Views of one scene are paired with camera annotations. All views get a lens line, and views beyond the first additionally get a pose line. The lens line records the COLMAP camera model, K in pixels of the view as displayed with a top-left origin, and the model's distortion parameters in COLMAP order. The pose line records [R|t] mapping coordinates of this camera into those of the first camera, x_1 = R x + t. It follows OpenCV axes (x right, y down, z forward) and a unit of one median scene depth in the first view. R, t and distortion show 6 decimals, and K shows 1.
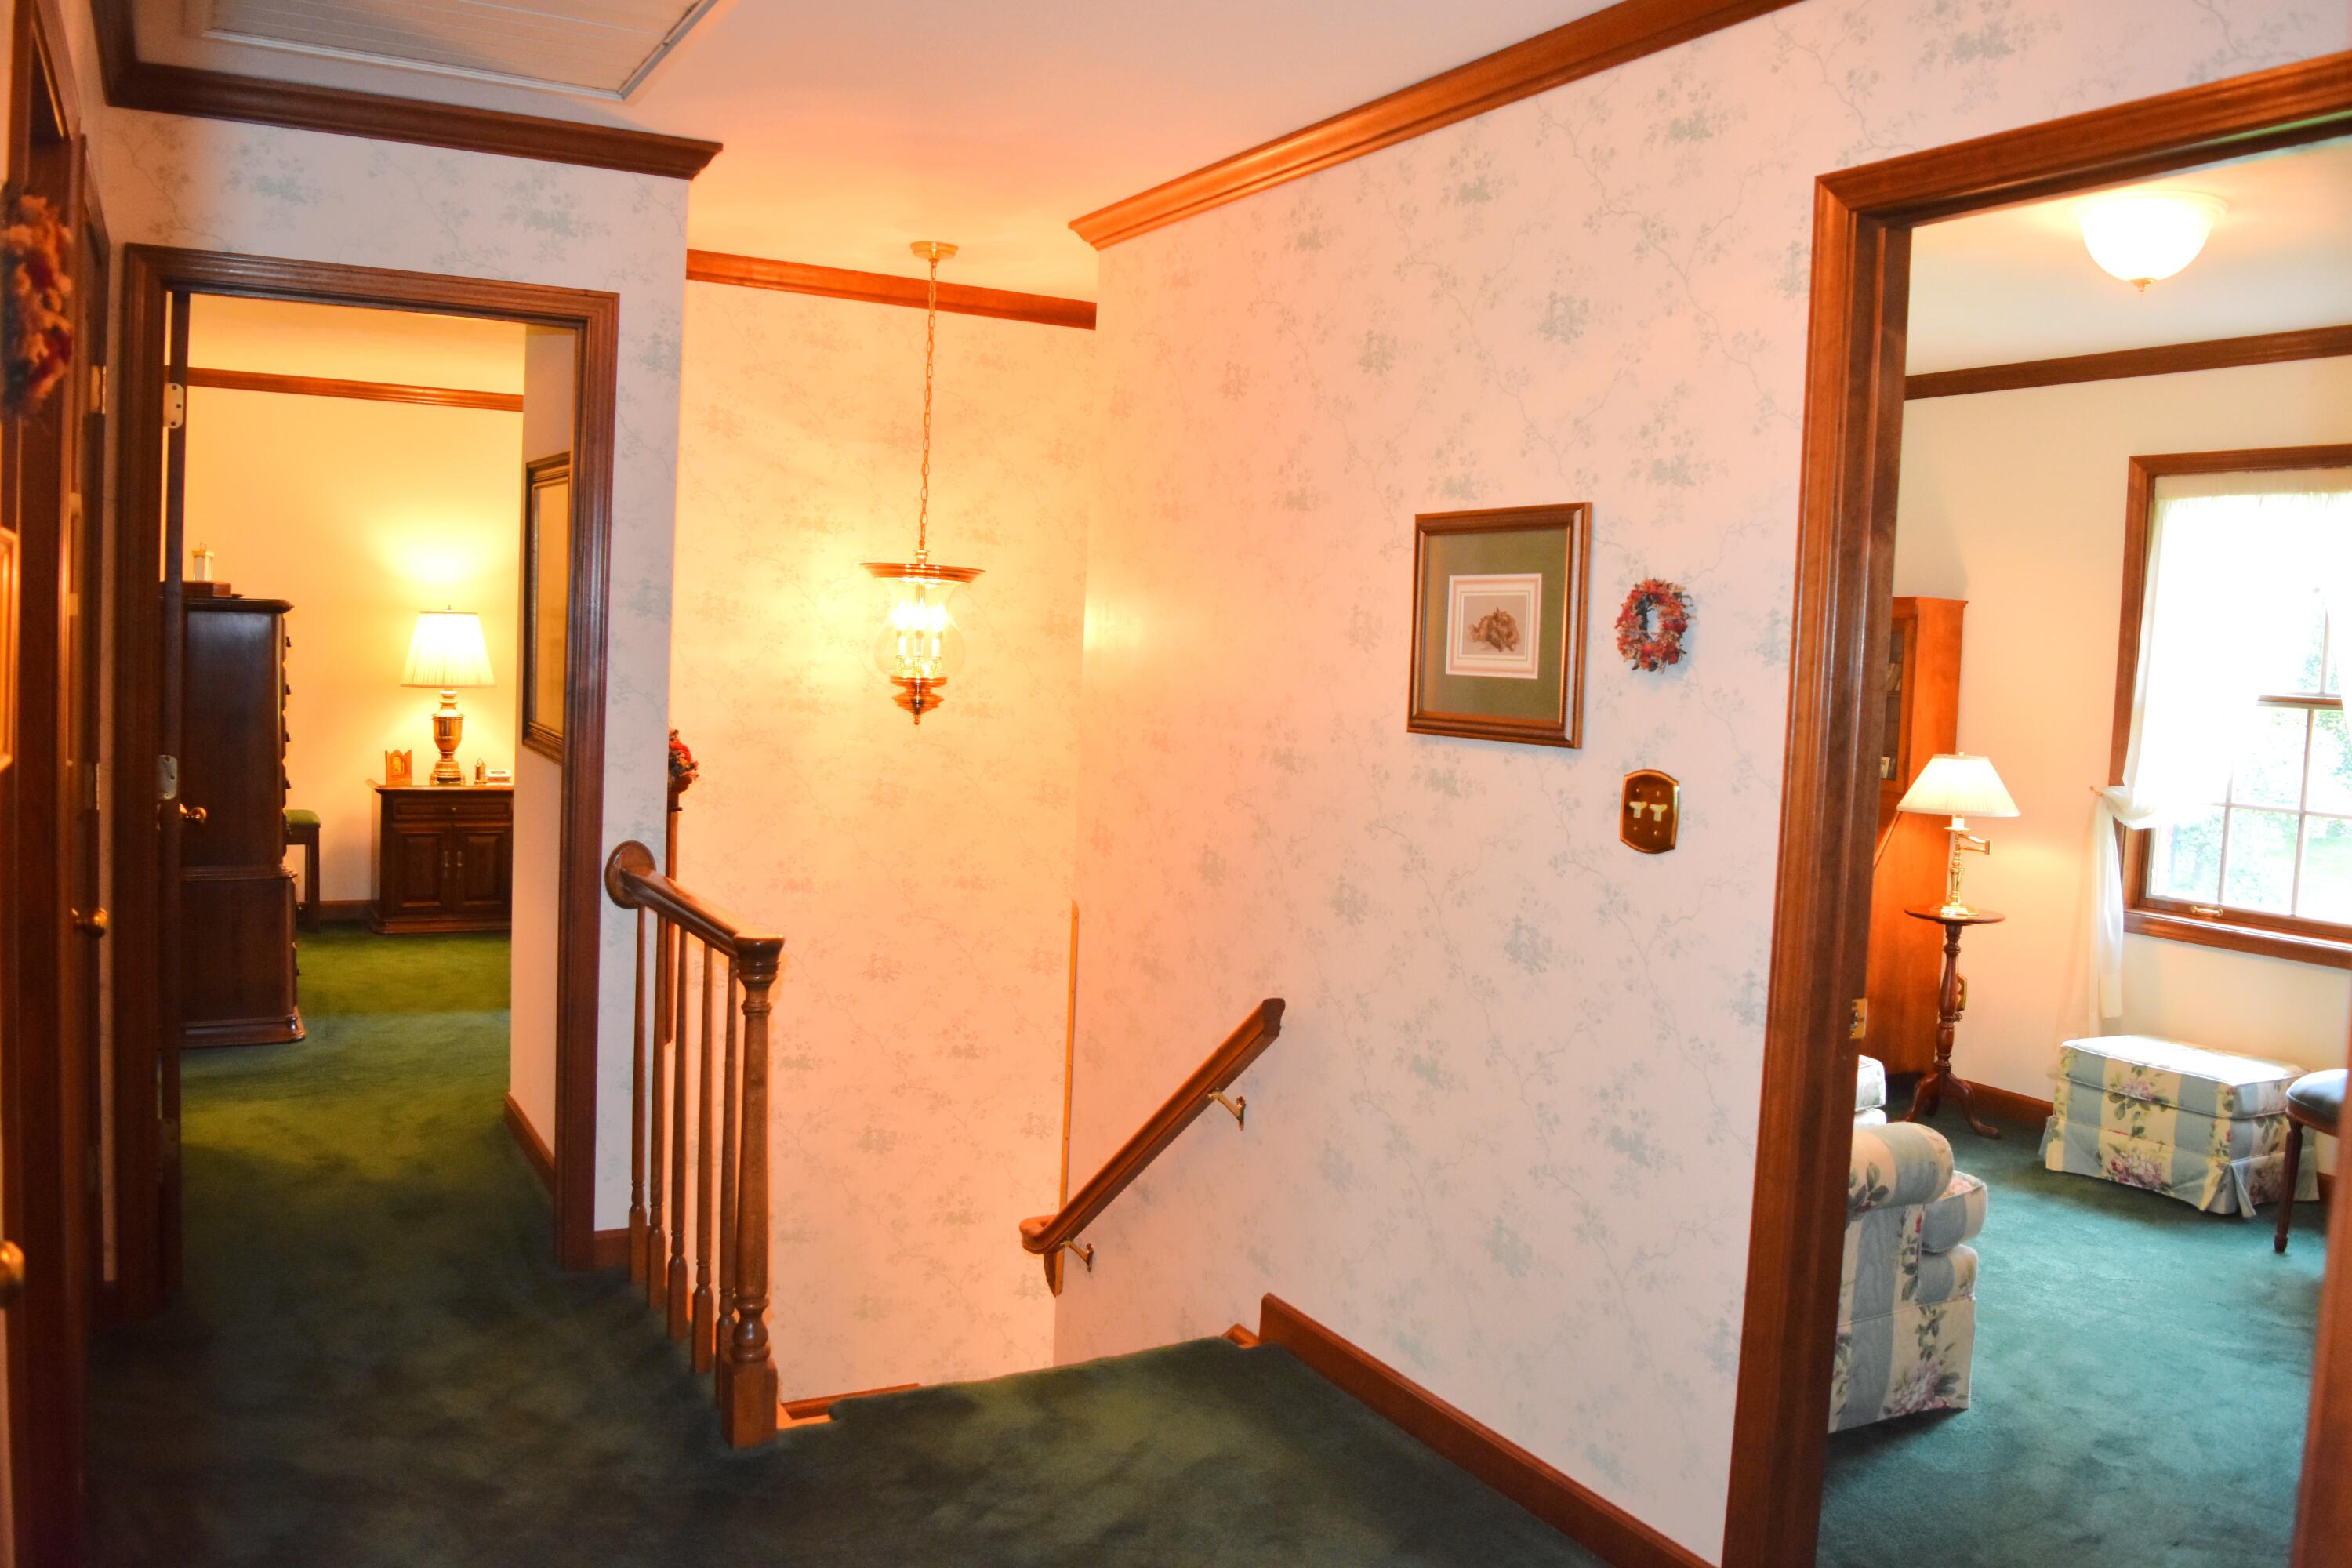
lens RADIAL K [[1857.2, 0, 1183.6], [0, 1857.2, 769.4], [0, 0, 1]] dist [-0.084356, 0.007320]
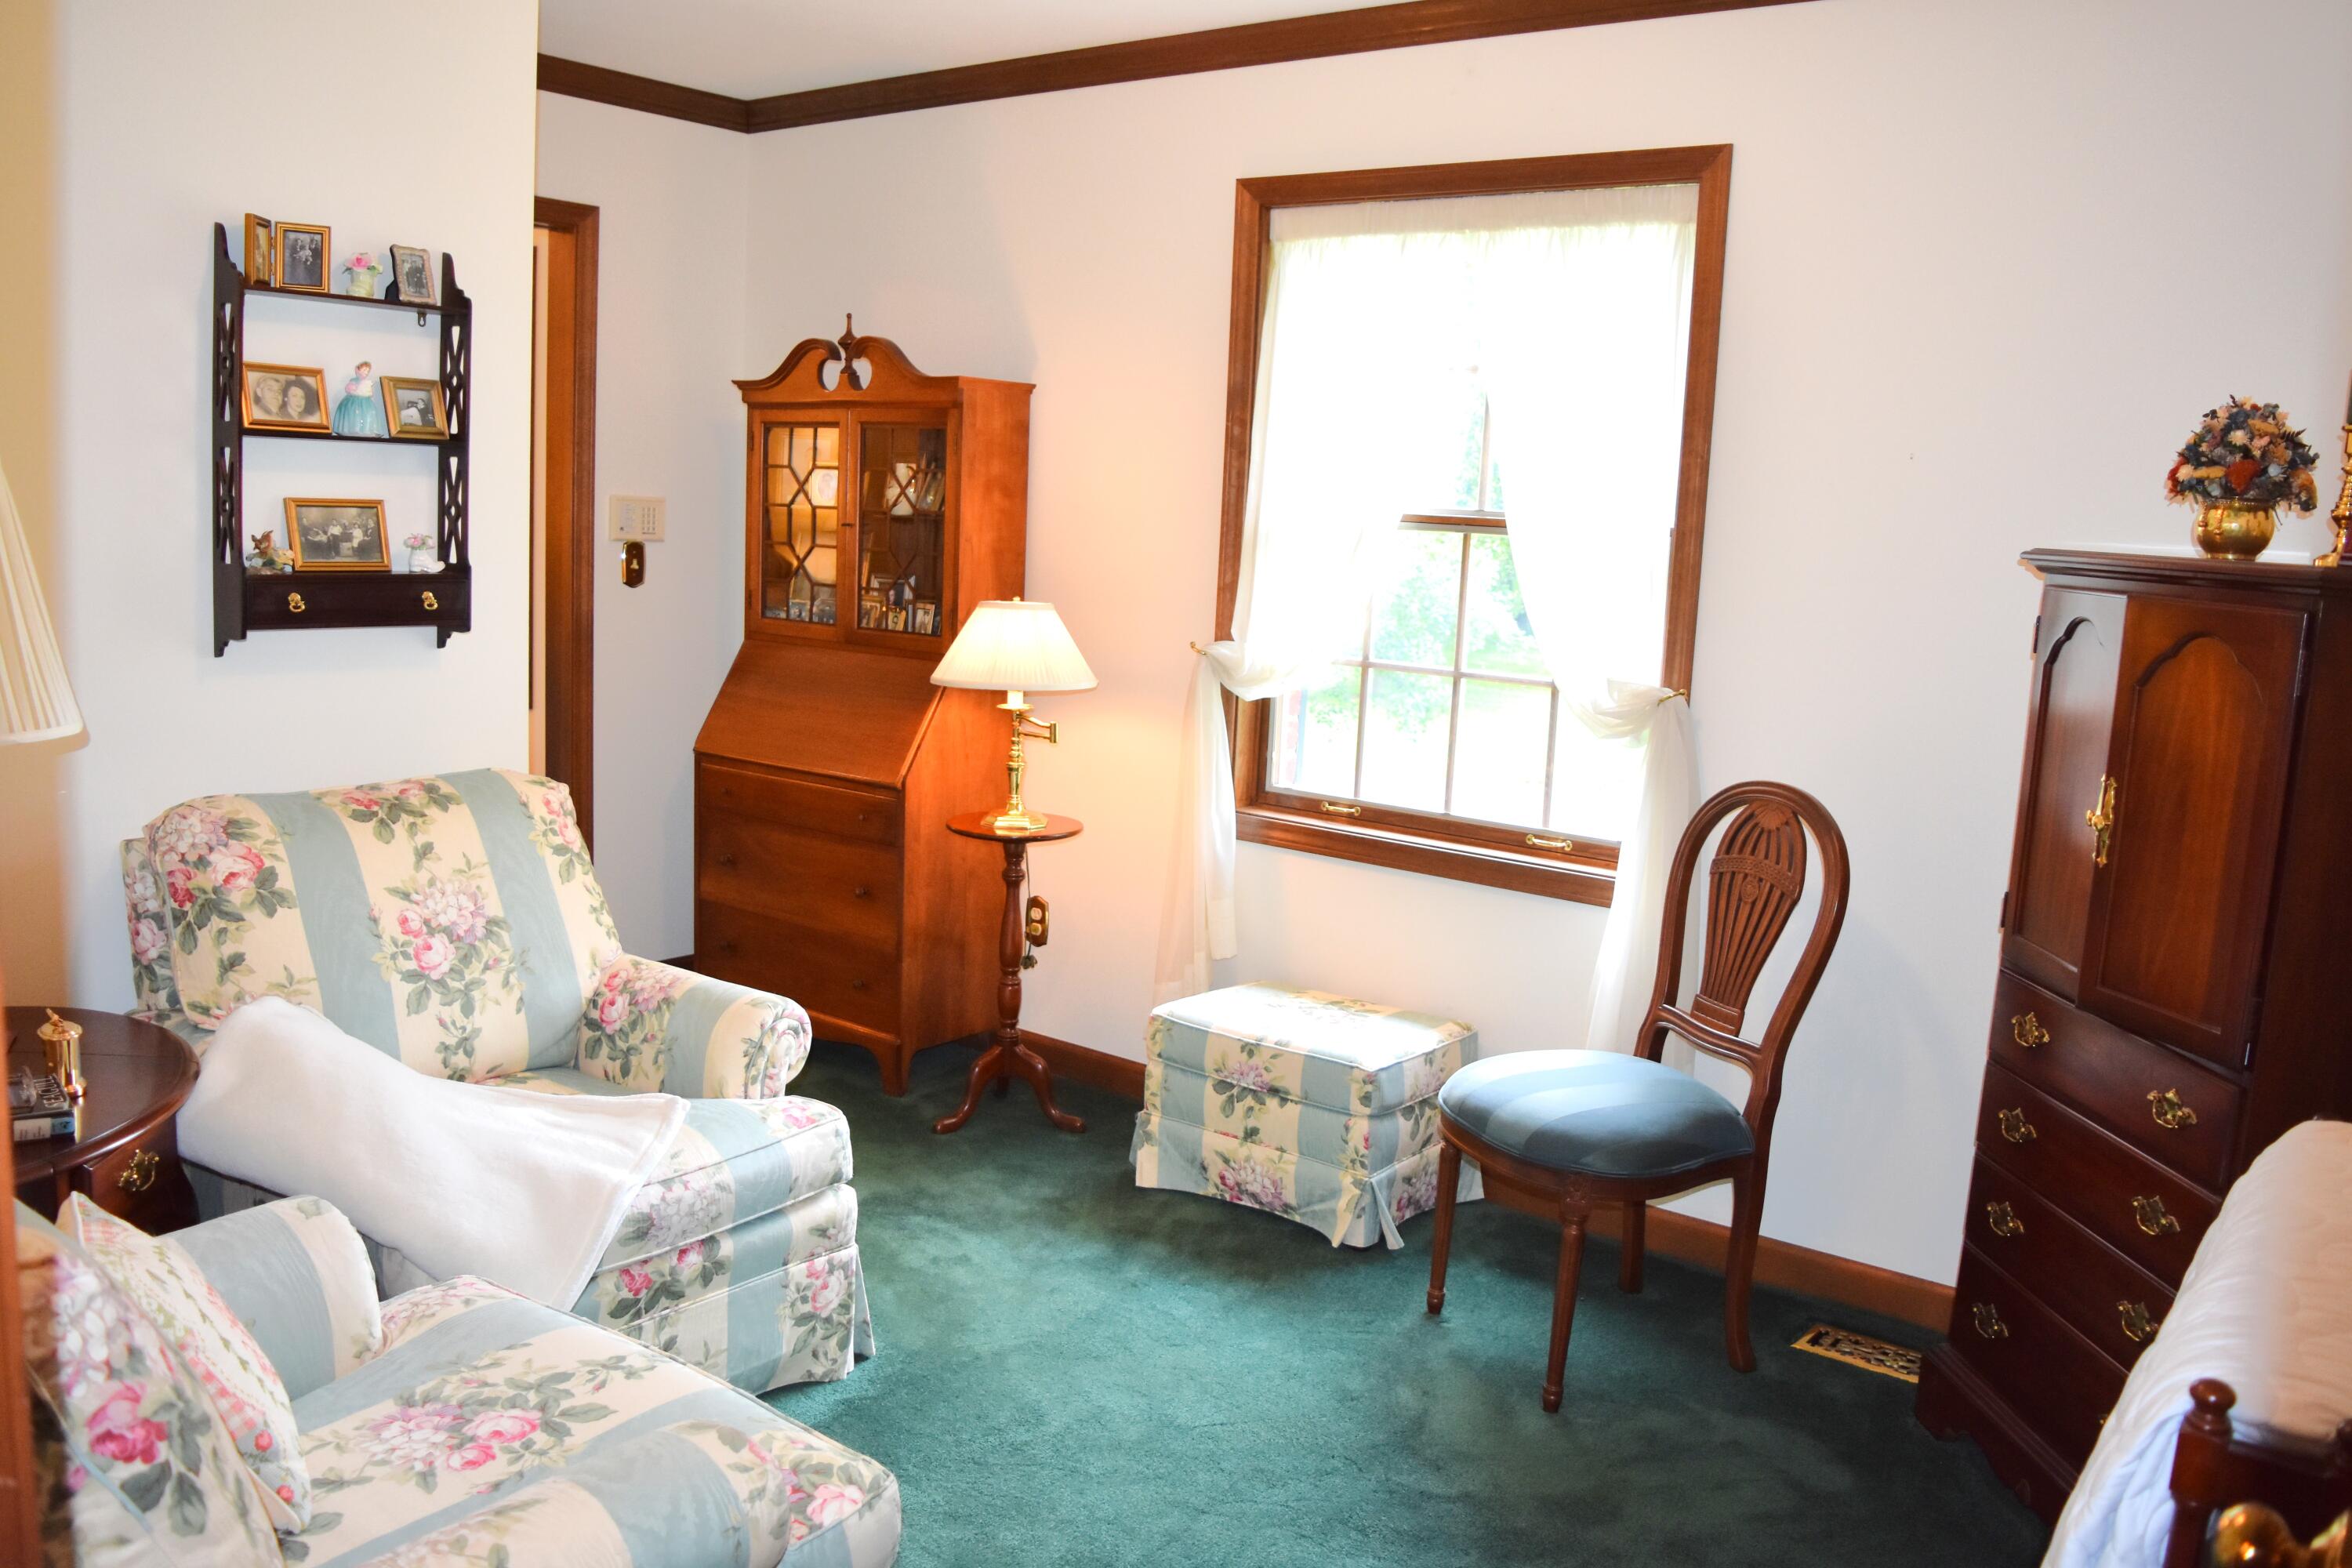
lens RADIAL K [[1871.4, 0, 1167.0], [0, 1871.4, 759.9], [0, 0, 1]] dist [-0.085863, 0.008162]
pose [[0.921718, -0.054091, 0.384069, 0.217844], [0.018545, 0.995241, 0.095659, -0.016495], [-0.387416, -0.081048, 0.918336, 0.342597]]
